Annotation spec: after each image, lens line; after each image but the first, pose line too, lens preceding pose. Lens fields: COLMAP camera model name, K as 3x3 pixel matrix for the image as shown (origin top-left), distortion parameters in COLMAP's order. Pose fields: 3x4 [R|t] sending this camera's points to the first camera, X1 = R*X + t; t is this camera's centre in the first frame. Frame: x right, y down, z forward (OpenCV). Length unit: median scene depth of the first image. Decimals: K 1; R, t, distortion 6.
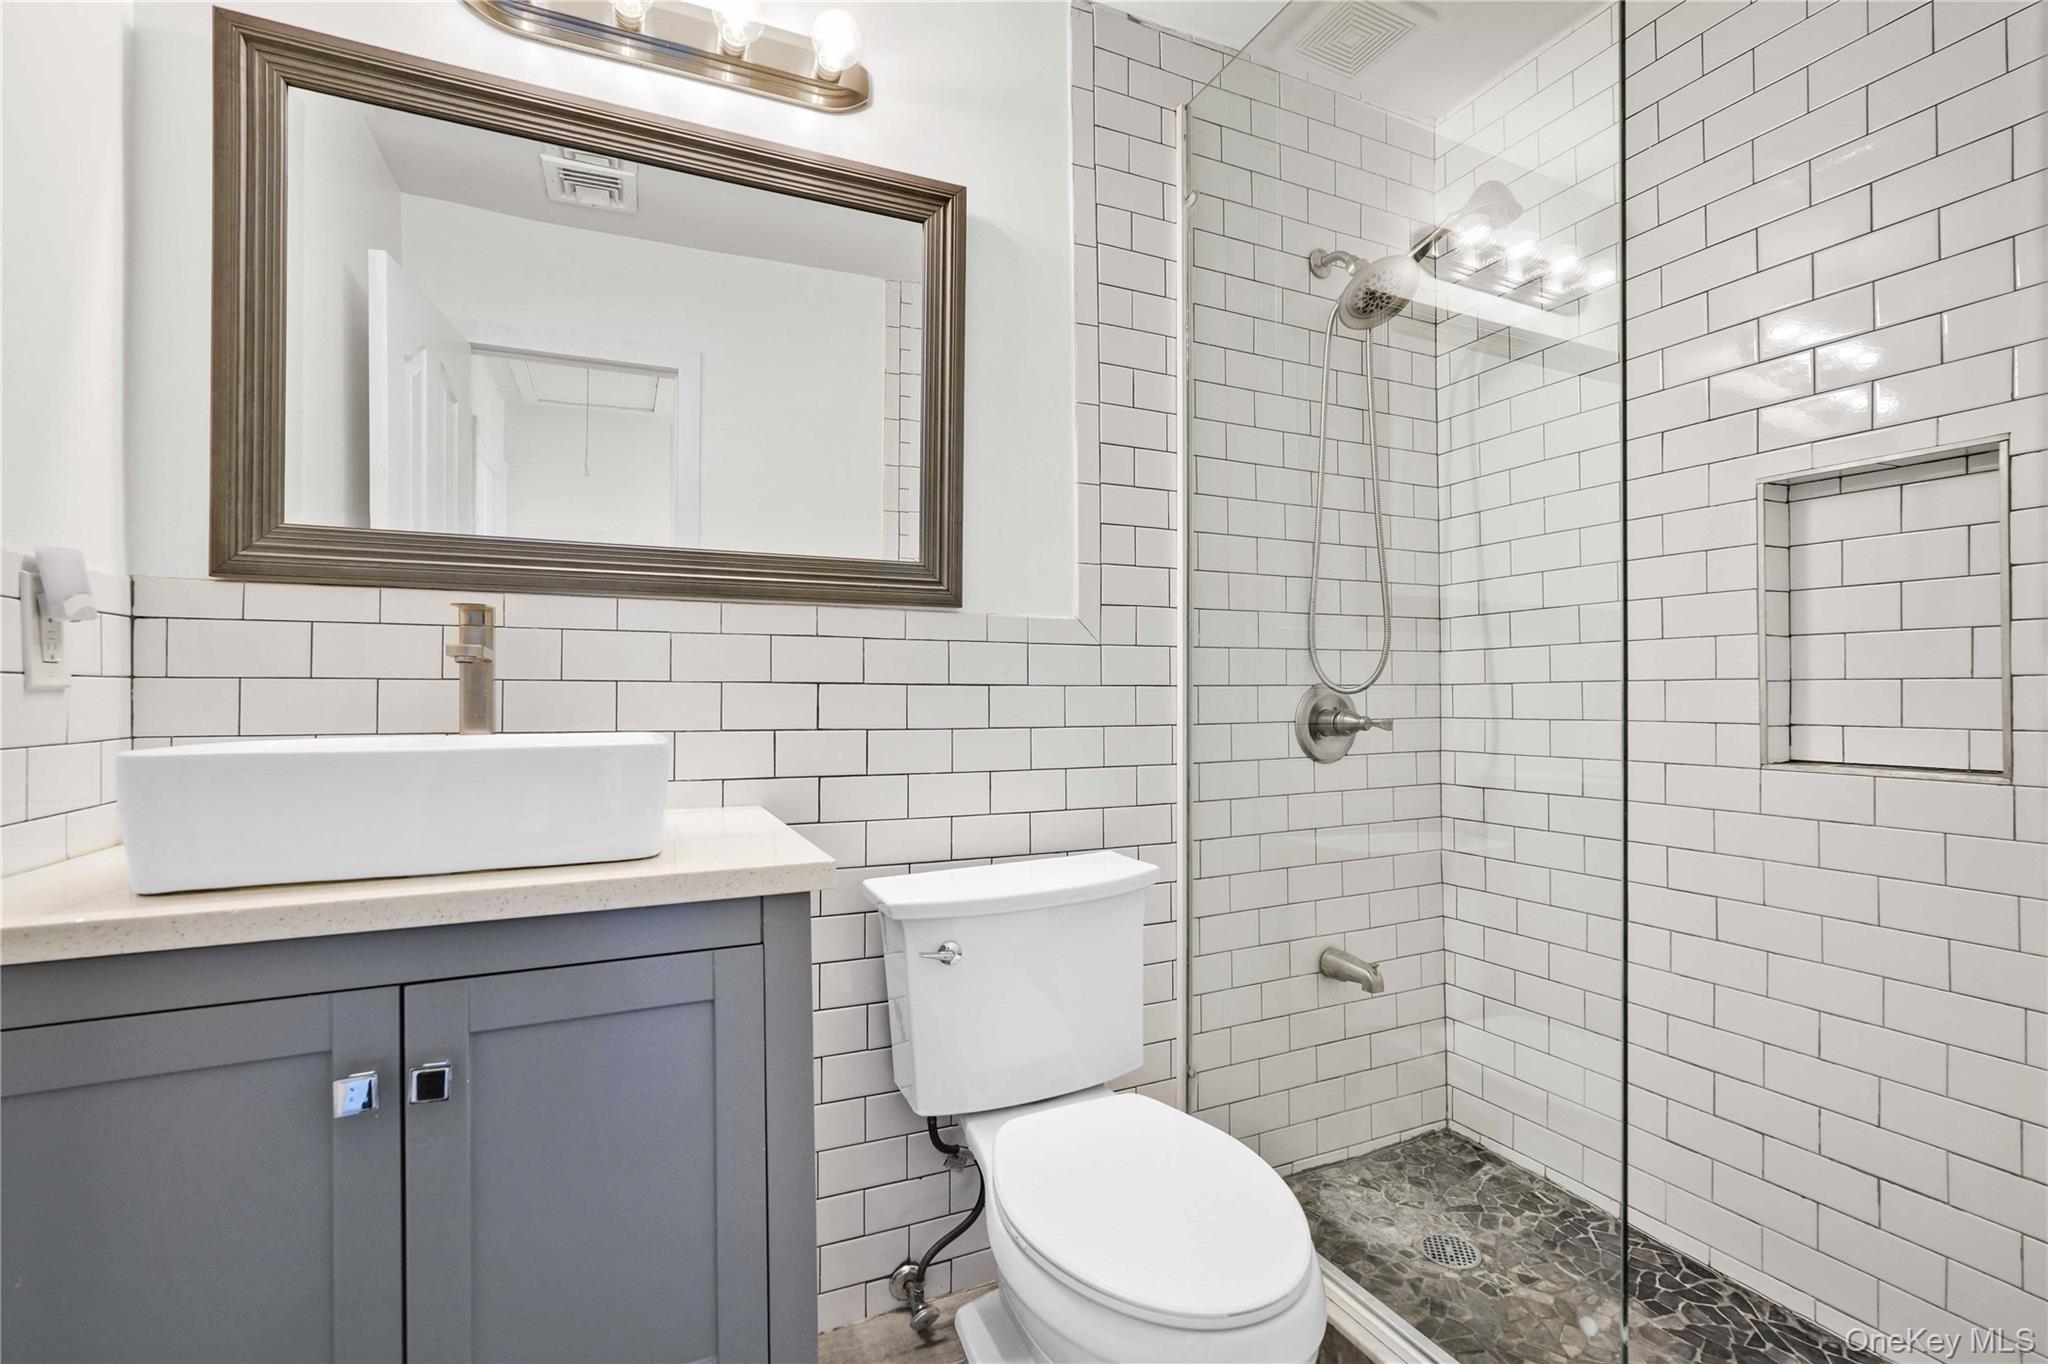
lens RADIAL K [[905.1, 0, 1020.4], [0, 905.1, 673.2], [0, 0, 1]] dist [-0.010138, 0.000514]
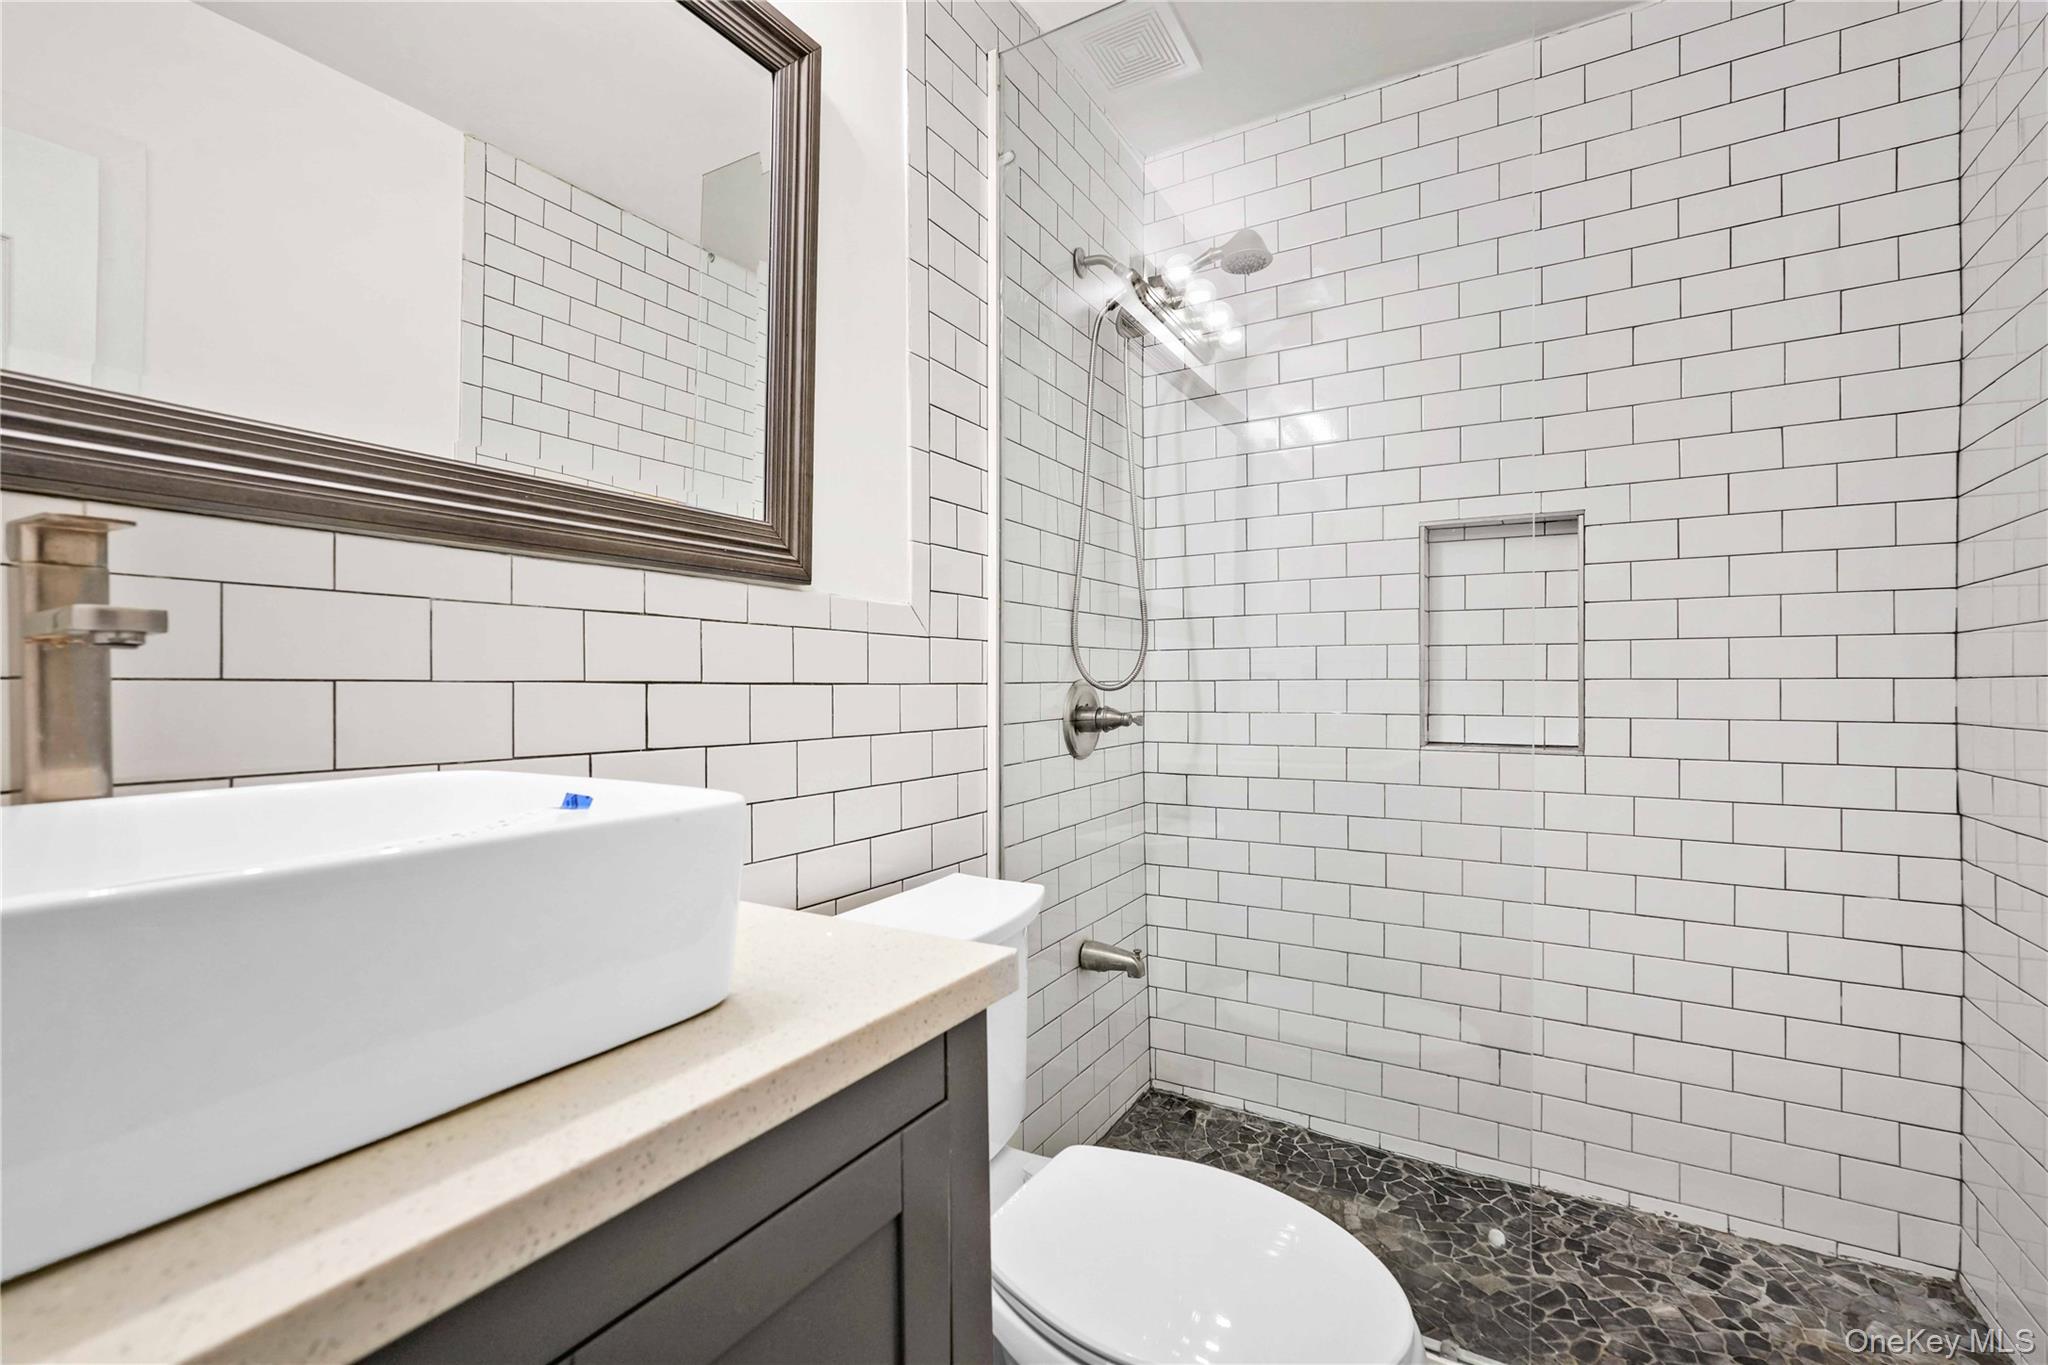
lens RADIAL K [[897.6, 0, 1019.7], [0, 897.6, 672.8], [0, 0, 1]] dist [-0.010858, 0.000001]
pose [[0.828645, 0.006607, 0.559735, -0.319279], [-0.013362, 0.999879, 0.007980, -0.004829], [-0.559615, -0.014092, 0.828633, 0.233776]]
